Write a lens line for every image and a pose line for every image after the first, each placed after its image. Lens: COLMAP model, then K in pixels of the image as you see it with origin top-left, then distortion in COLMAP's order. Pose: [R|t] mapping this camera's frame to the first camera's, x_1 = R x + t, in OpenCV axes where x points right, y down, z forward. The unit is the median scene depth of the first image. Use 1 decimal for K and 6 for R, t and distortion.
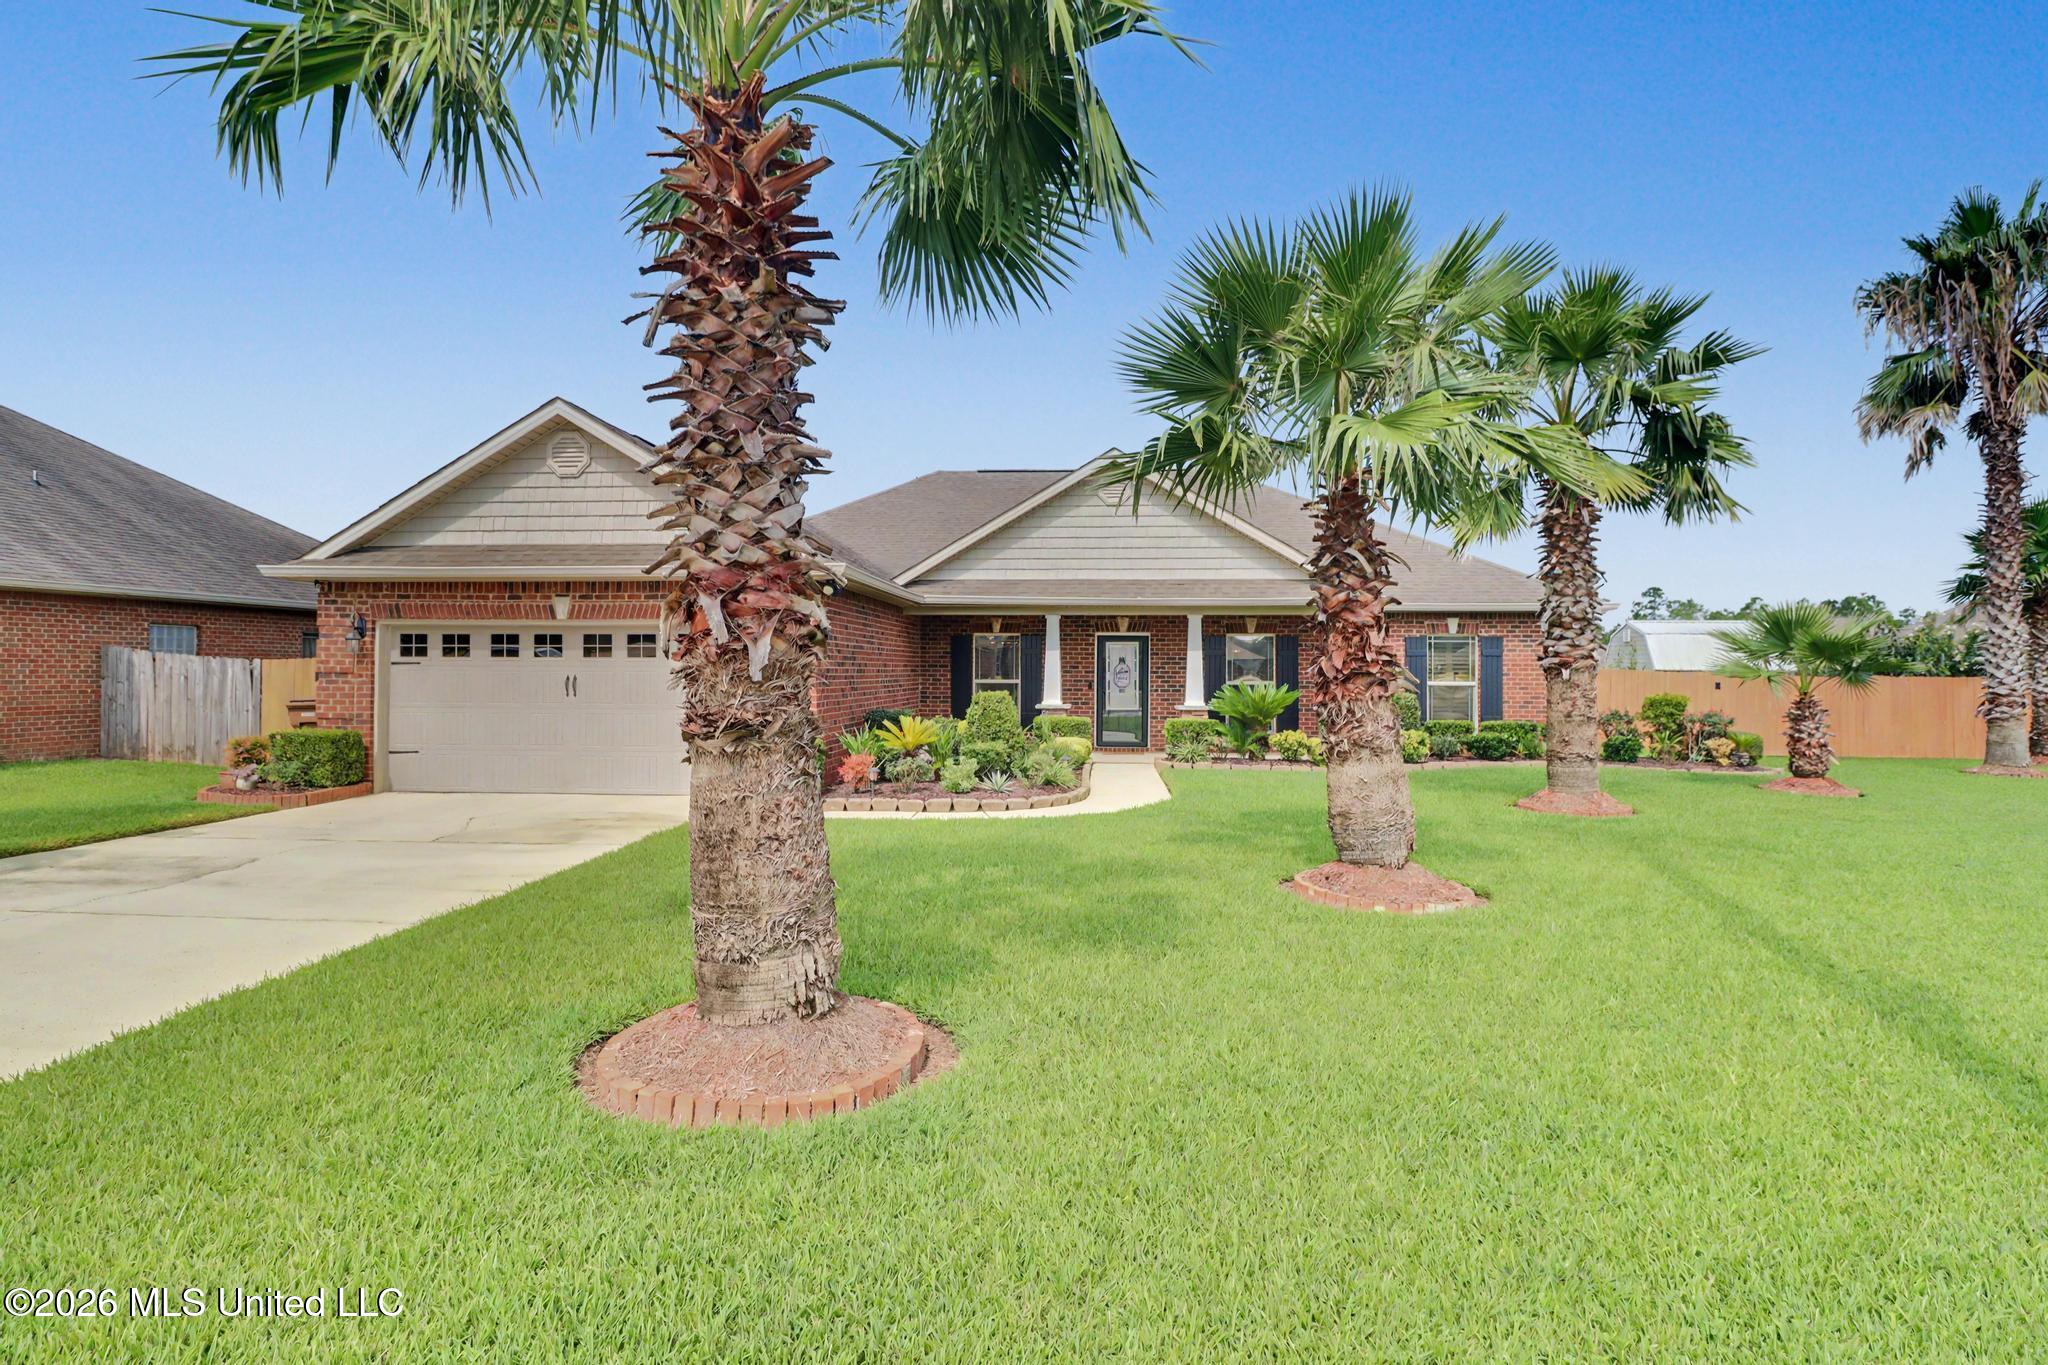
lens RADIAL K [[1021.8, 0, 1013.7], [0, 1021.8, 683.7], [0, 0, 1]] dist [-0.000050, -0.007711]
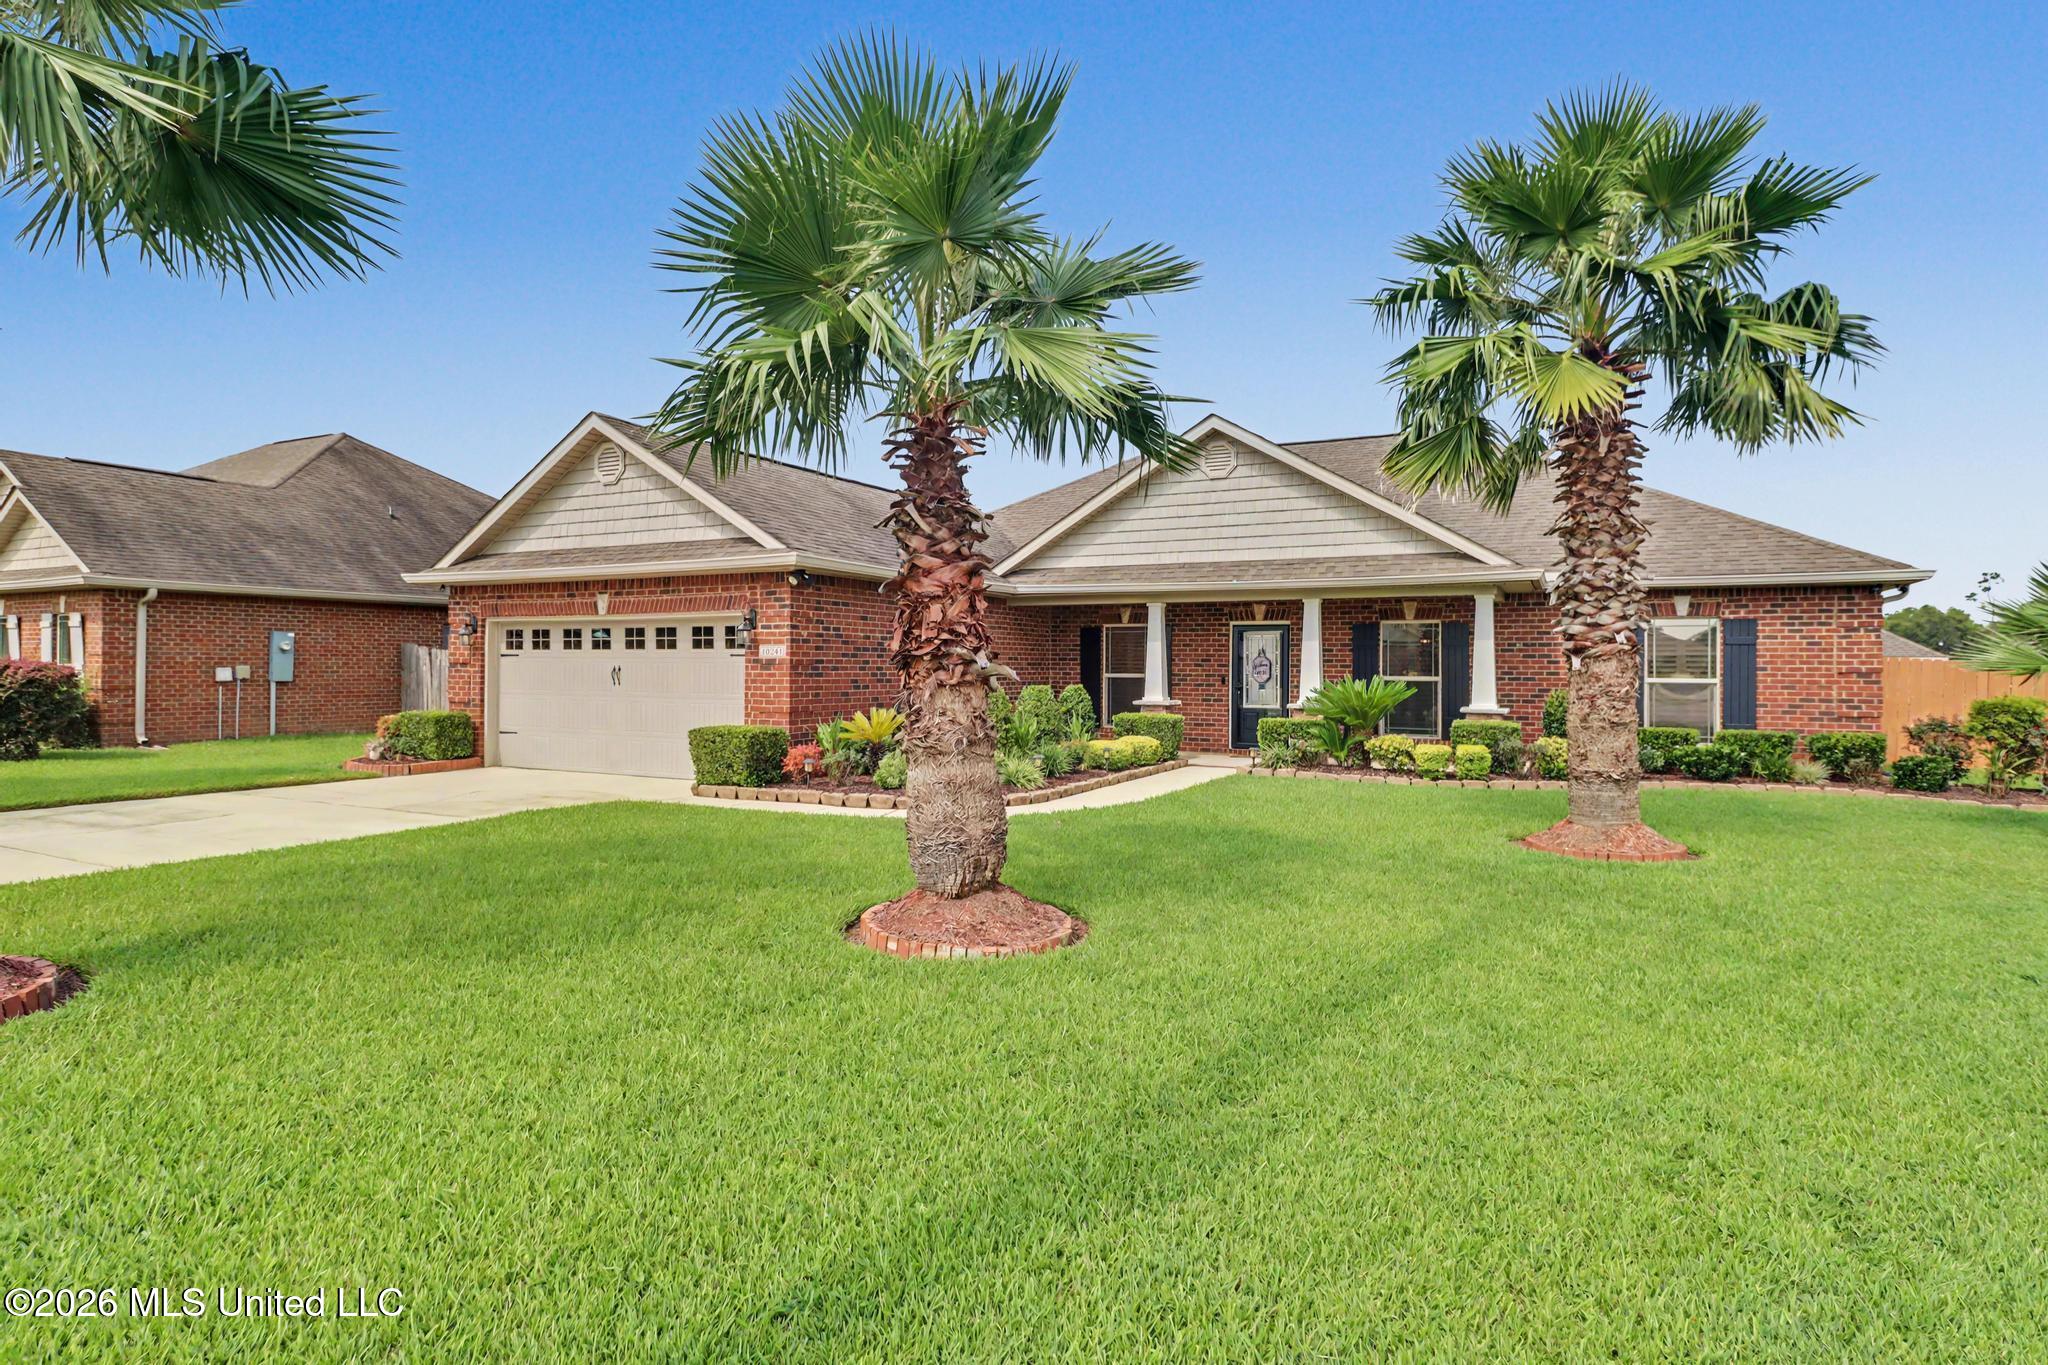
lens RADIAL K [[1021.8, 0, 1022.7], [0, 1021.8, 674.4], [0, 0, 1]] dist [-0.000050, -0.007711]
pose [[0.929635, 0.003977, -0.368460, 0.369753], [-0.006471, 0.999964, -0.005533, 0.004281], [0.368424, 0.007528, 0.929627, 0.142083]]
